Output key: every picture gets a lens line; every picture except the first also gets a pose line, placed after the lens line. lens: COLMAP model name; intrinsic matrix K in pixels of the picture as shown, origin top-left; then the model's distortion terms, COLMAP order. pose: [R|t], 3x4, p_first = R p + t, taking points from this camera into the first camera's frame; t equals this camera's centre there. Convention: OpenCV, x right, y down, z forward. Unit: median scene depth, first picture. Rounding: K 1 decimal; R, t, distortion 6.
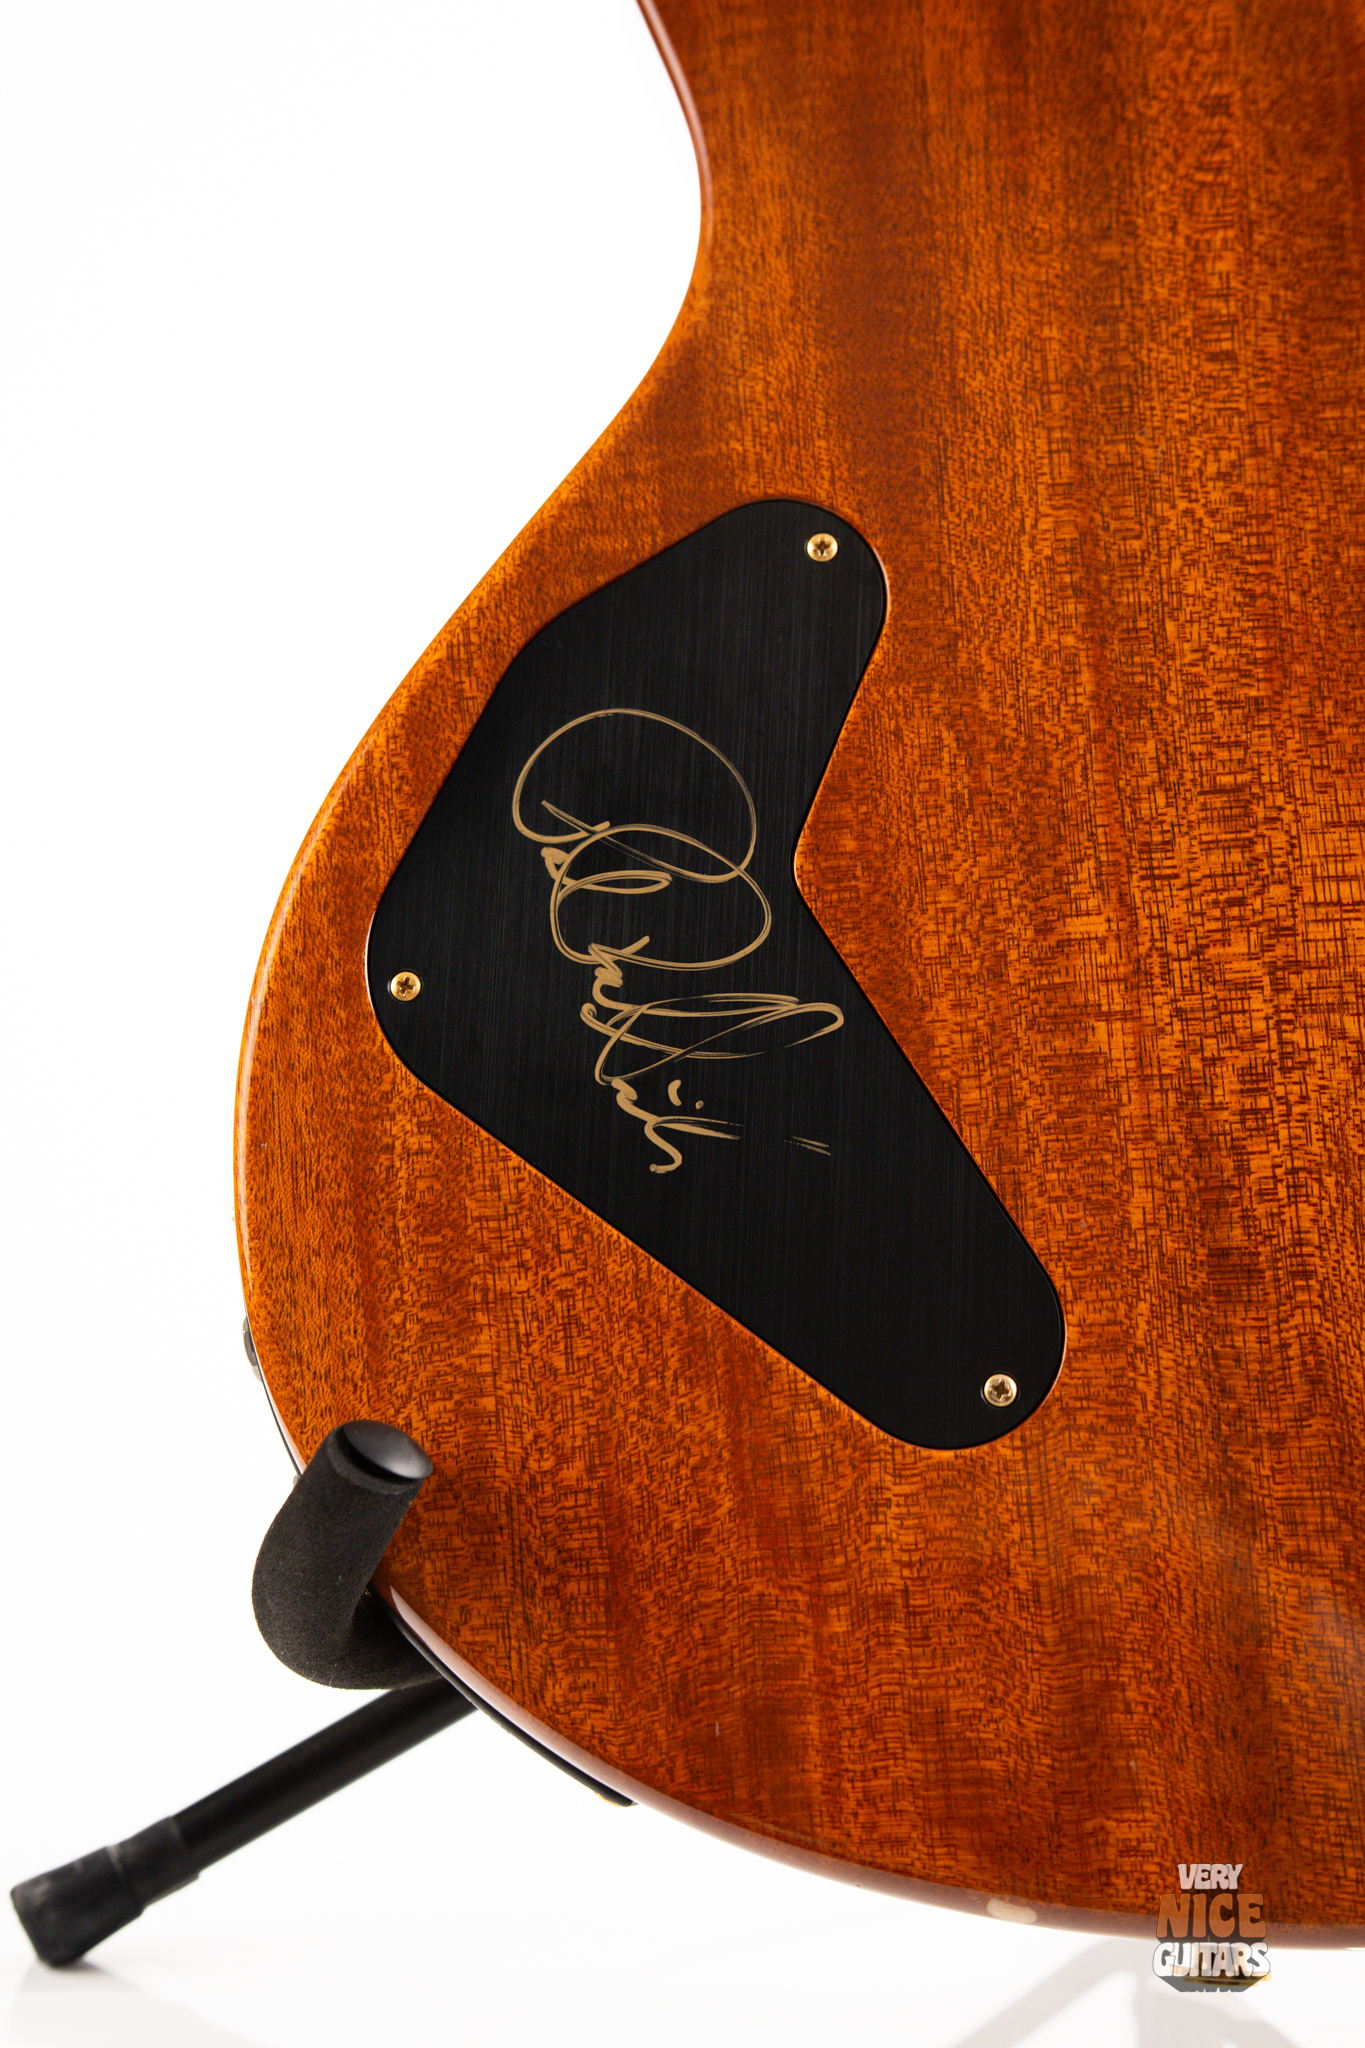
lens RADIAL K [[2895.1, 0, 680.5], [0, 2895.1, 1032.8], [0, 0, 1]] dist [0.099416, -0.304495]
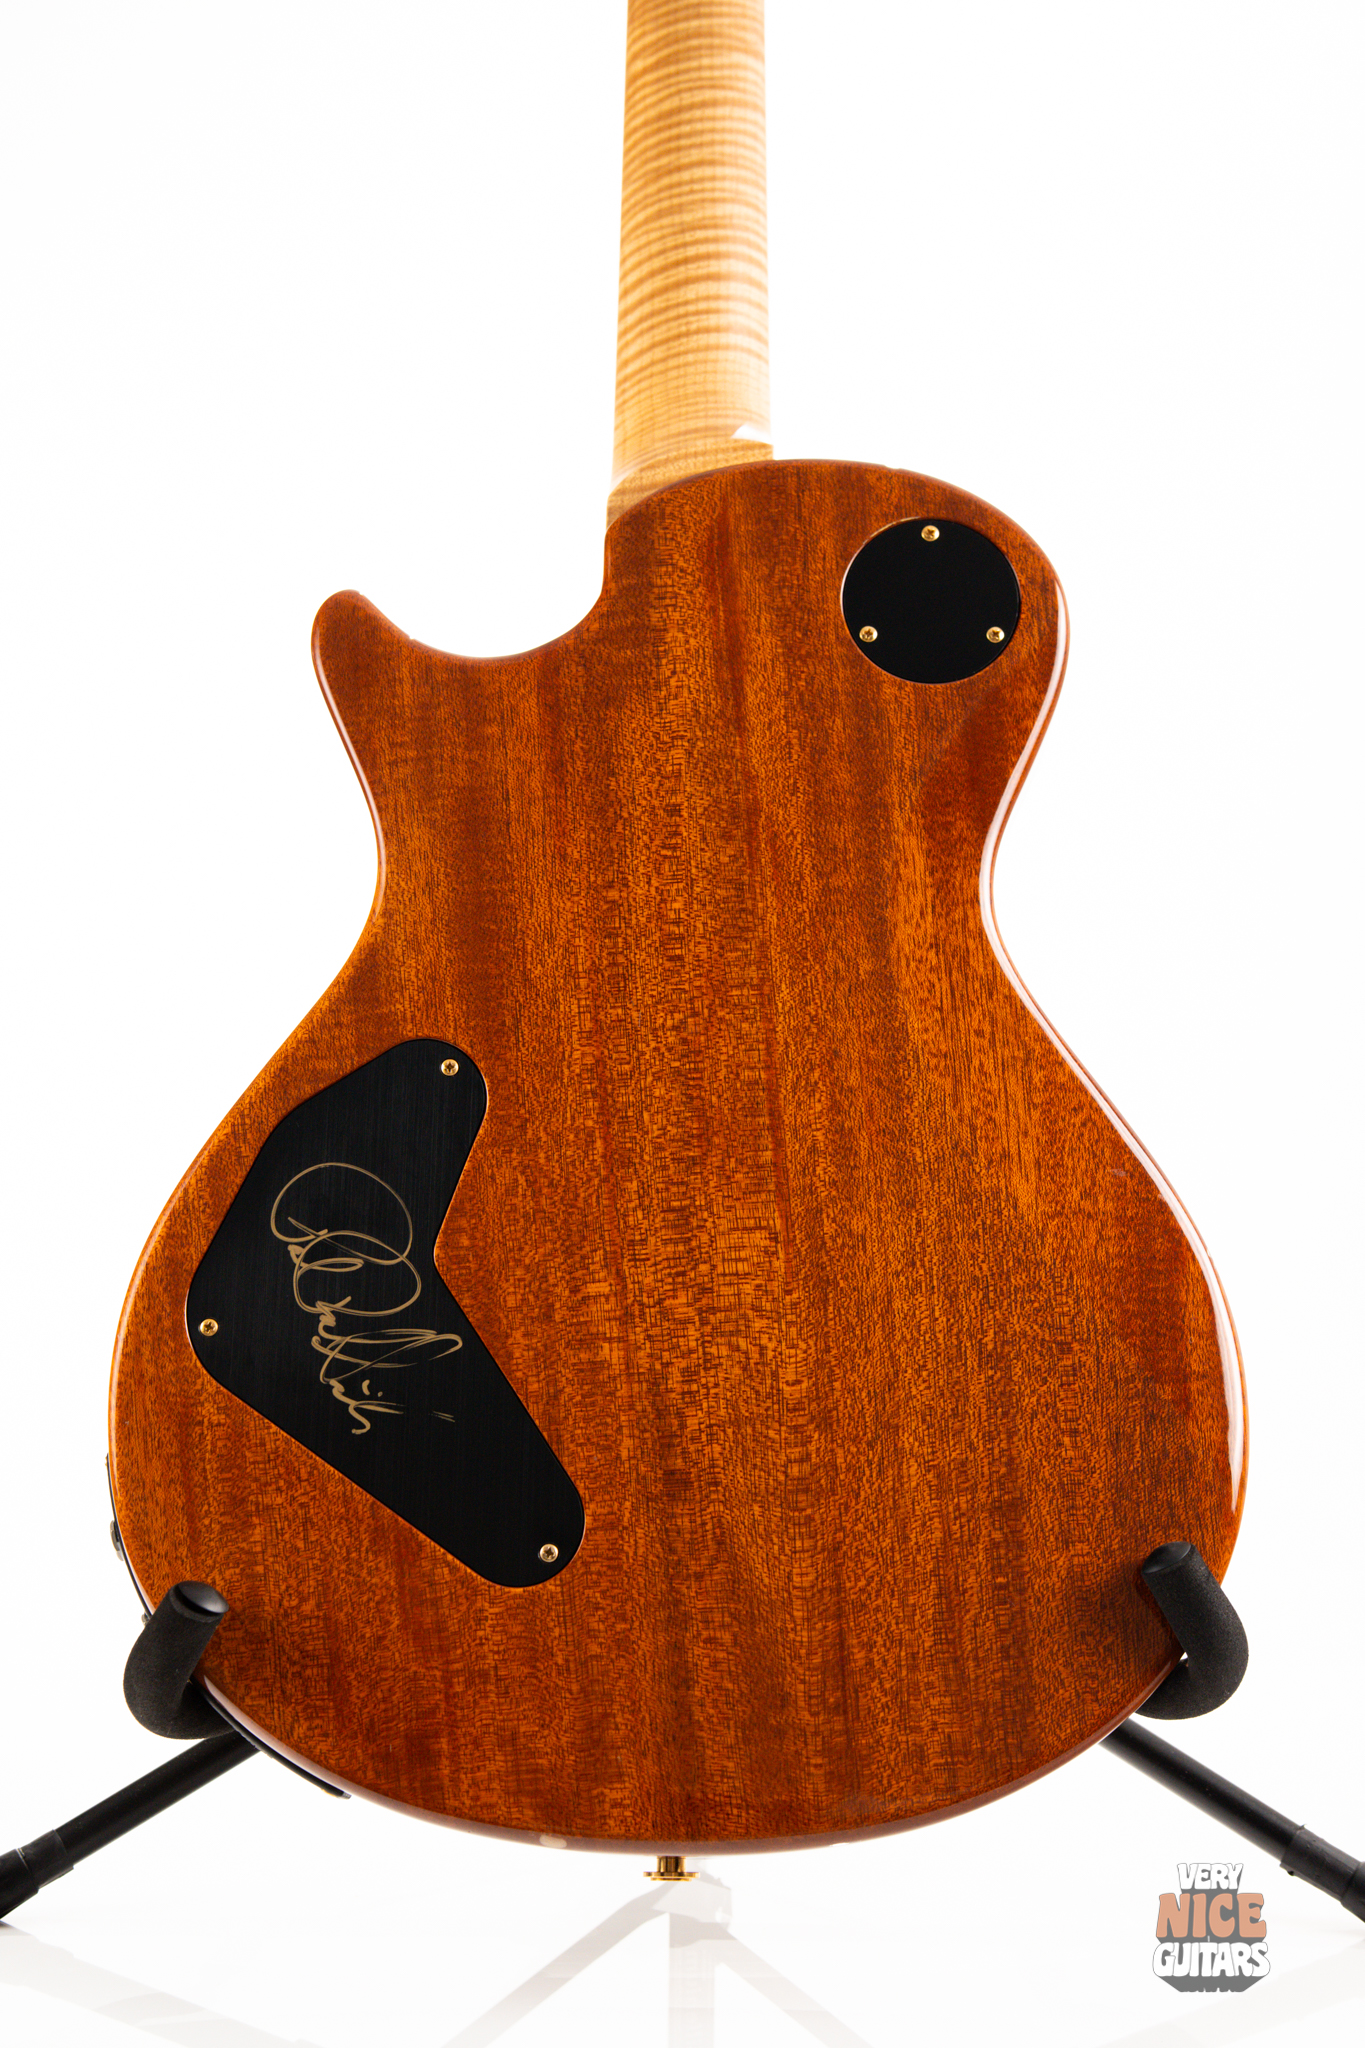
lens RADIAL K [[2895.1, 0, 680.5], [0, 2895.1, 1032.8], [0, 0, 1]] dist [0.099416, -0.304495]
pose [[0.994586, -0.006867, 0.103689, 0.006712], [0.013170, 0.998098, -0.060226, -0.084620], [-0.103078, 0.061265, 0.992785, -0.772709]]
